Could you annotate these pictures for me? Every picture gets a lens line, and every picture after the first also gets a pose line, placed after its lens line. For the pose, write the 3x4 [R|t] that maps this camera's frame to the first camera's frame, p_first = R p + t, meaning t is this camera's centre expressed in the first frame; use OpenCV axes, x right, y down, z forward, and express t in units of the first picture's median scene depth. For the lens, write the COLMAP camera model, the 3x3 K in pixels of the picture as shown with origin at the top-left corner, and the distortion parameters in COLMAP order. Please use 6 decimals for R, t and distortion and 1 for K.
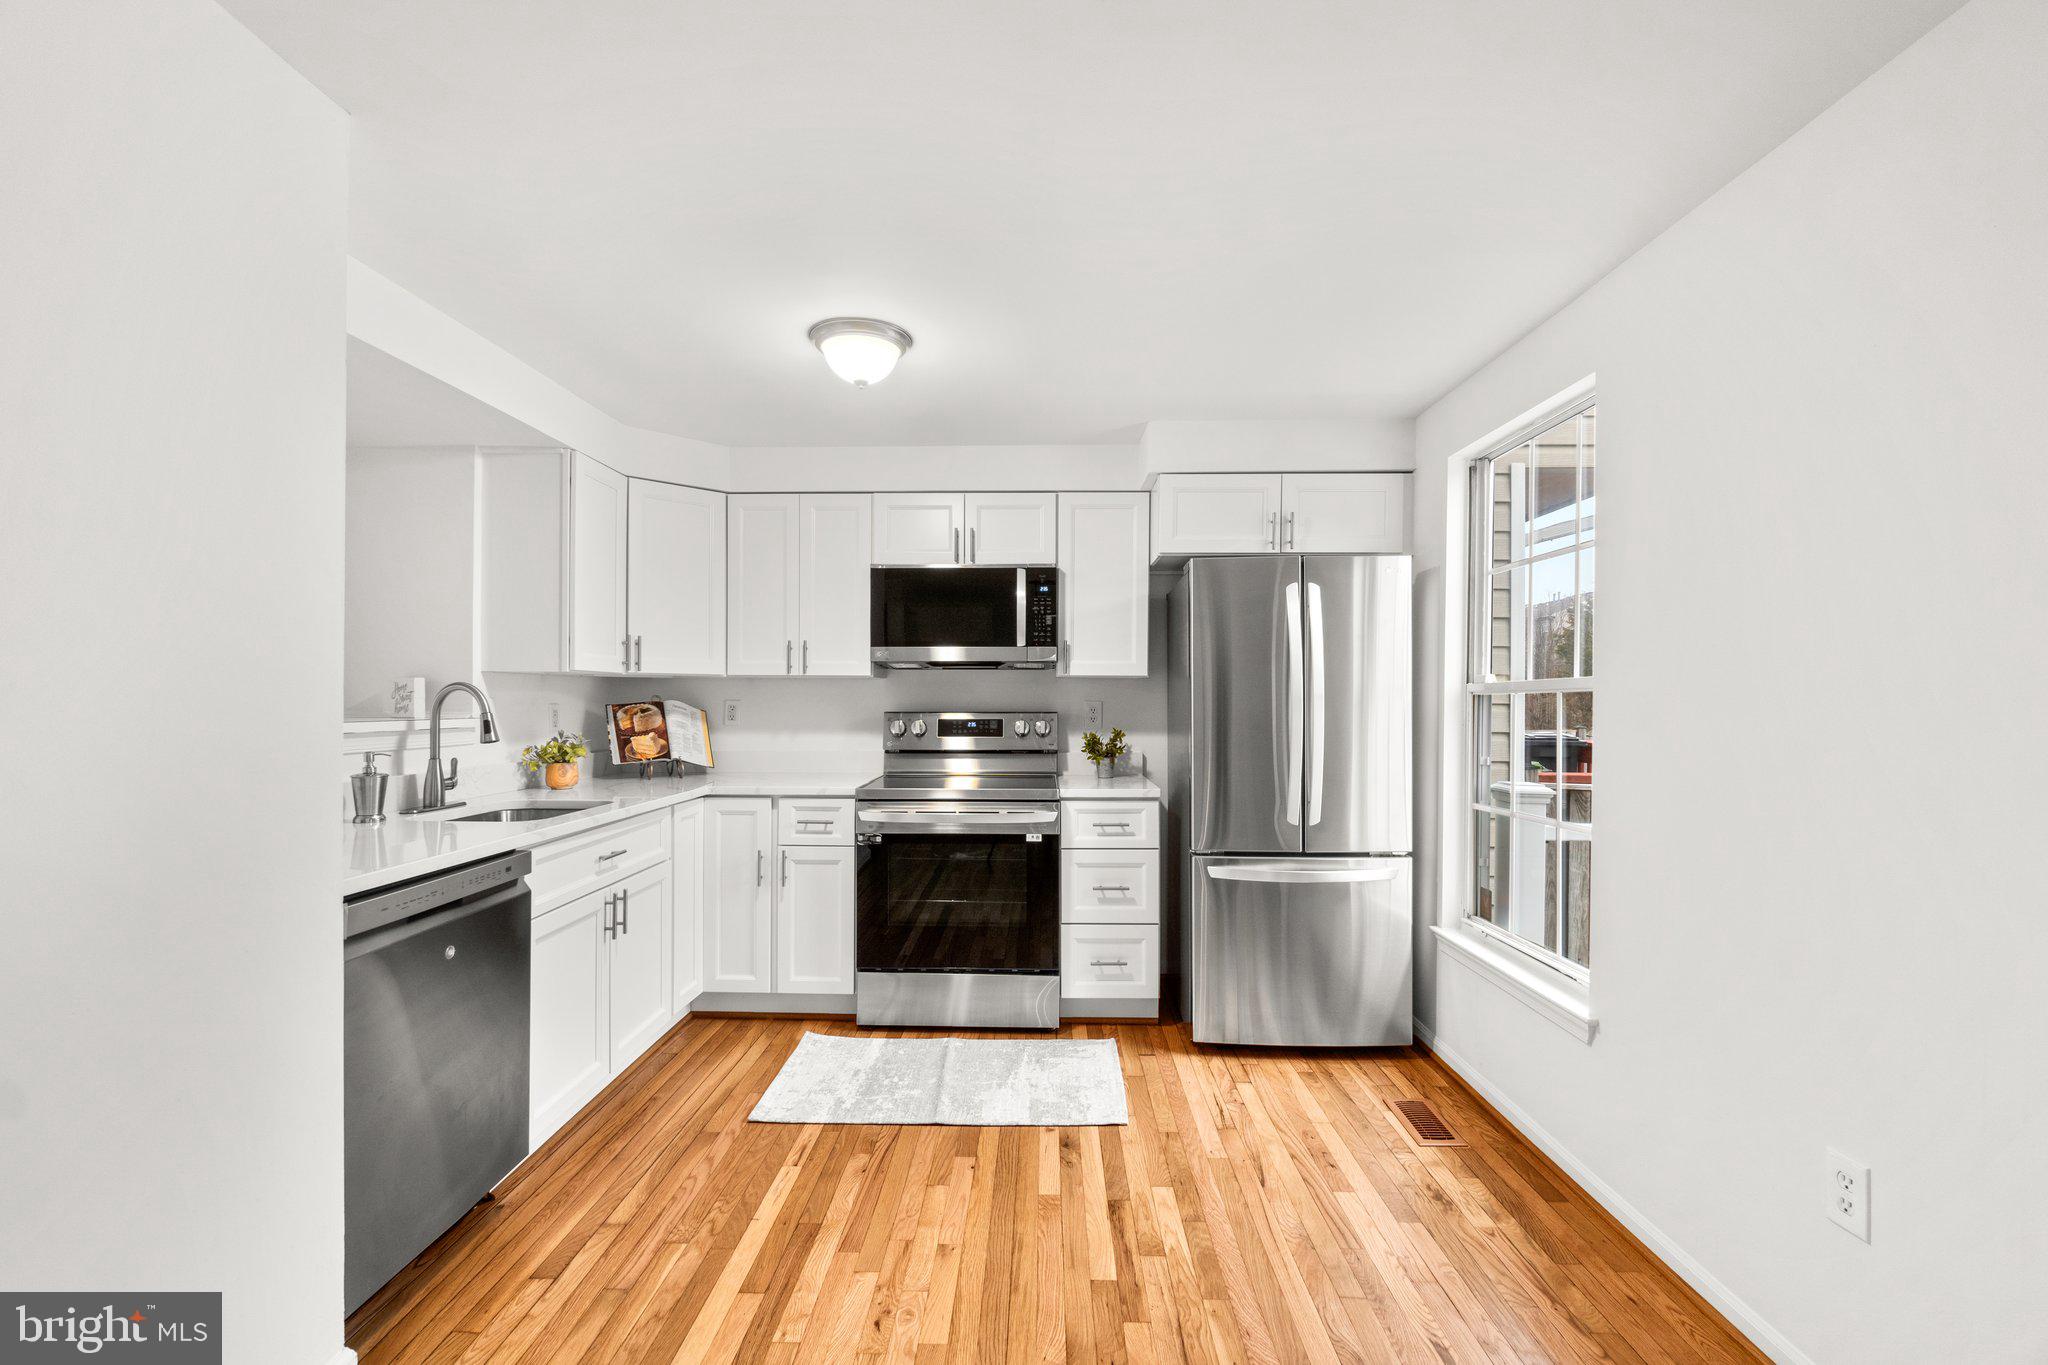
lens RADIAL K [[890.8, 0, 1022.4], [0, 890.8, 701.9], [0, 0, 1]] dist [-0.006057, 0.000971]
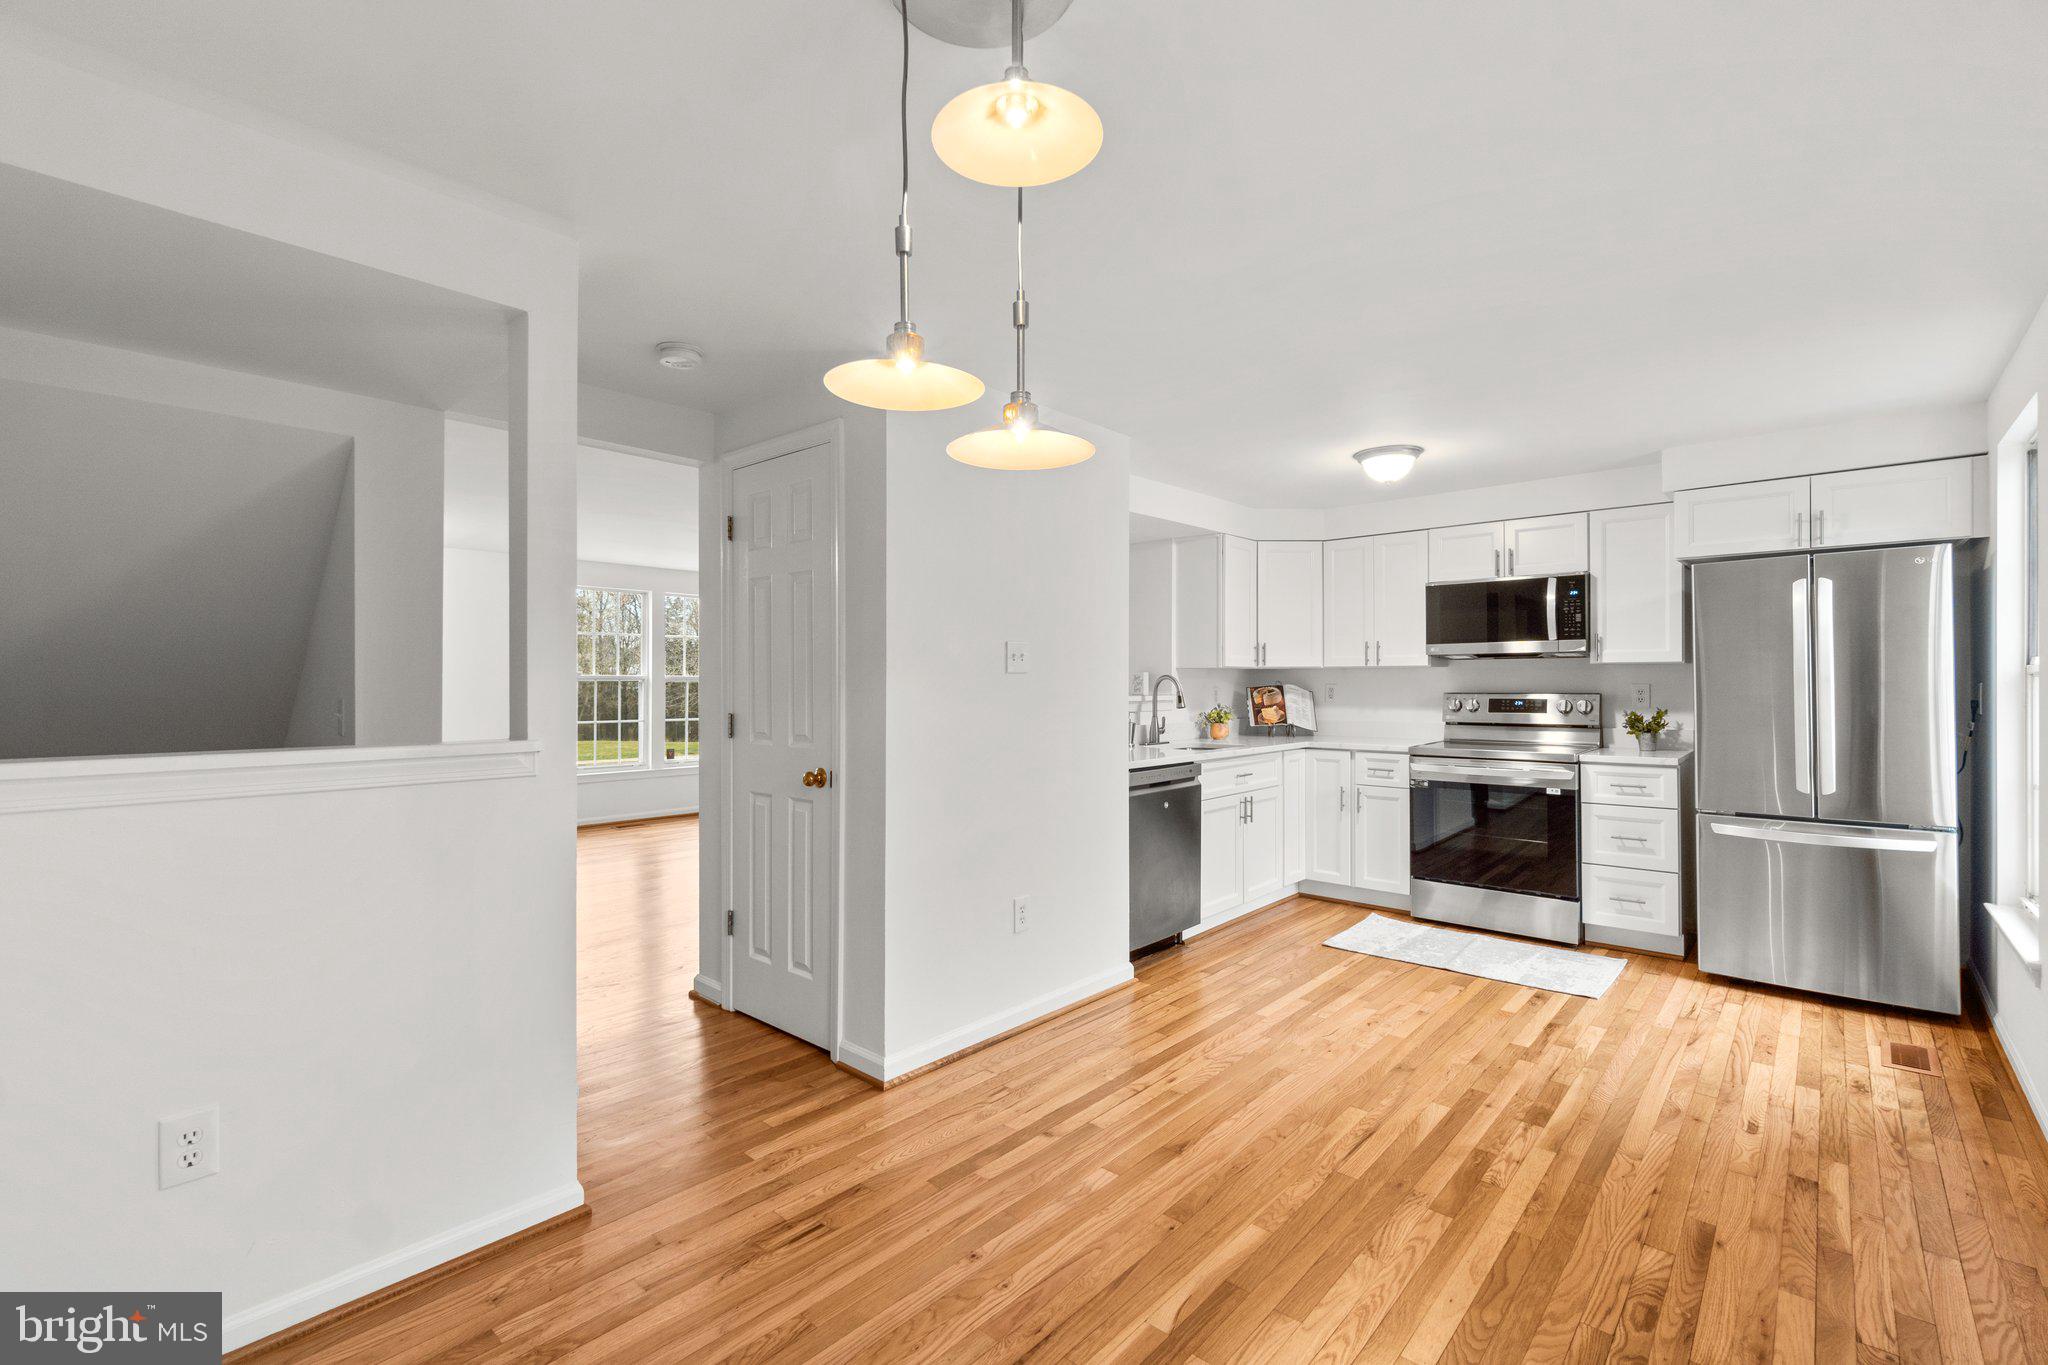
lens RADIAL K [[890.8, 0, 1015.4], [0, 890.8, 678.2], [0, 0, 1]] dist [-0.006057, 0.000971]
pose [[0.754766, -0.007487, -0.655952, 0.295697], [0.002720, 0.999962, -0.008283, -0.001157], [0.655989, 0.004468, 0.754757, -0.519713]]
